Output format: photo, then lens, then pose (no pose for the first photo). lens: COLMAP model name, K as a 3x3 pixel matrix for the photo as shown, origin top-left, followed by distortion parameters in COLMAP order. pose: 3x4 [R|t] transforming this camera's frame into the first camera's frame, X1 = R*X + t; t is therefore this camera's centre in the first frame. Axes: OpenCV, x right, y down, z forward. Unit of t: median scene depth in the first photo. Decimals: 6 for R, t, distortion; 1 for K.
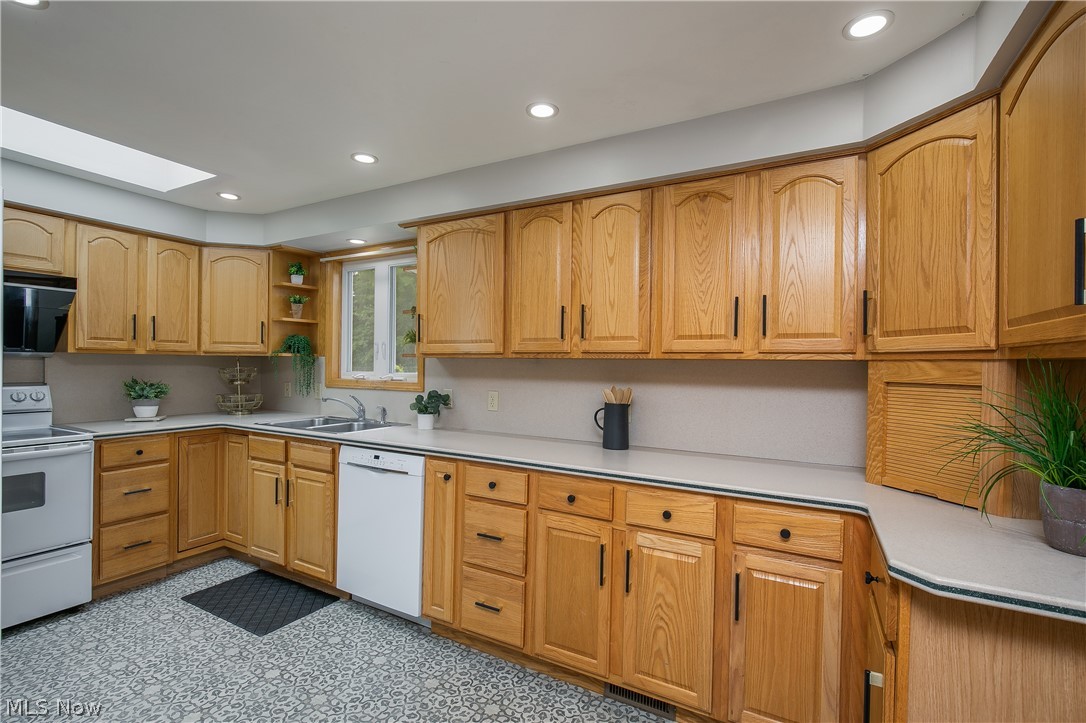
lens RADIAL K [[491.5, 0, 542.4], [0, 491.5, 359.3], [0, 0, 1]] dist [-0.002805, 0.000135]
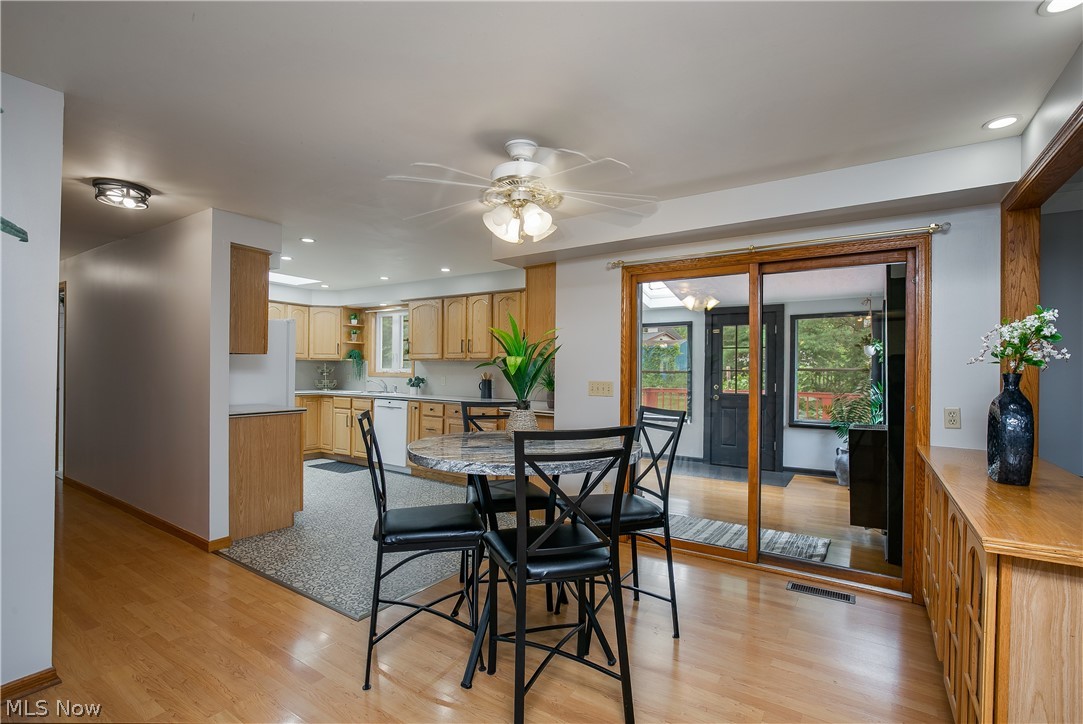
lens RADIAL K [[490.1, 0, 537.7], [0, 490.1, 368.0], [0, 0, 1]] dist [-0.002805, 0.000135]
pose [[0.996810, 0.001217, -0.079802, 0.523048], [-0.001016, 0.999996, 0.002559, 0.024361], [0.079805, -0.002469, 0.996807, -1.203457]]
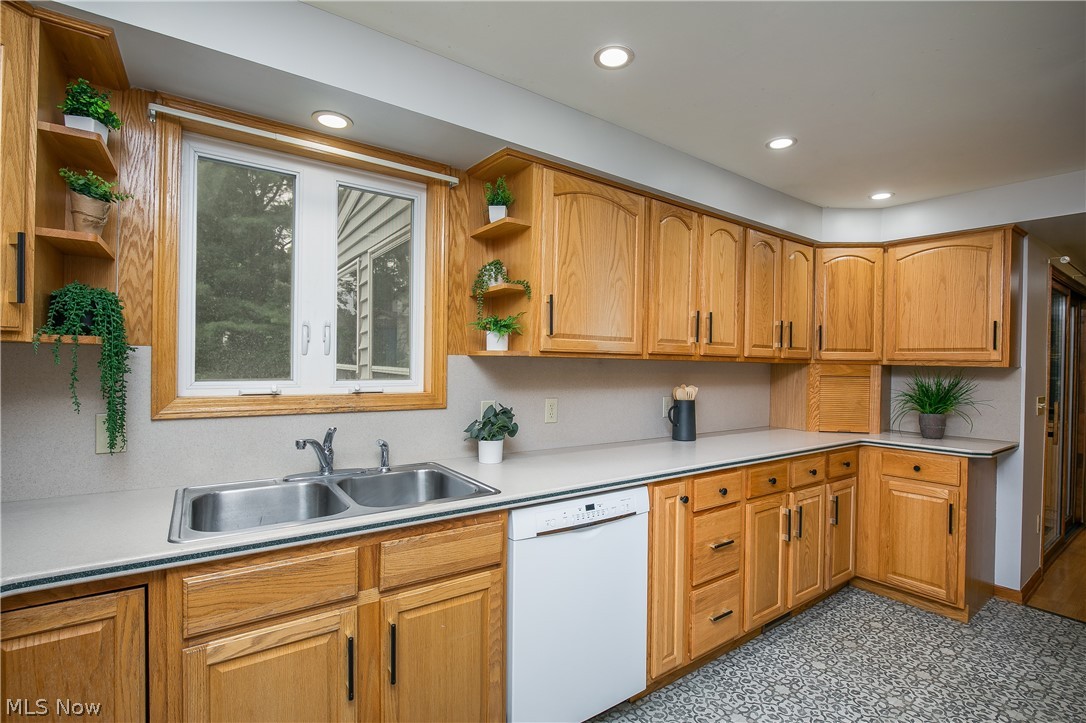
lens RADIAL K [[491.5, 0, 541.8], [0, 491.5, 364.2], [0, 0, 1]] dist [-0.002805, 0.000135]
pose [[0.432250, -0.006127, 0.901733, -0.900201], [-0.018052, 0.999718, 0.015447, -0.003858], [-0.901573, -0.022955, 0.432018, 0.720254]]
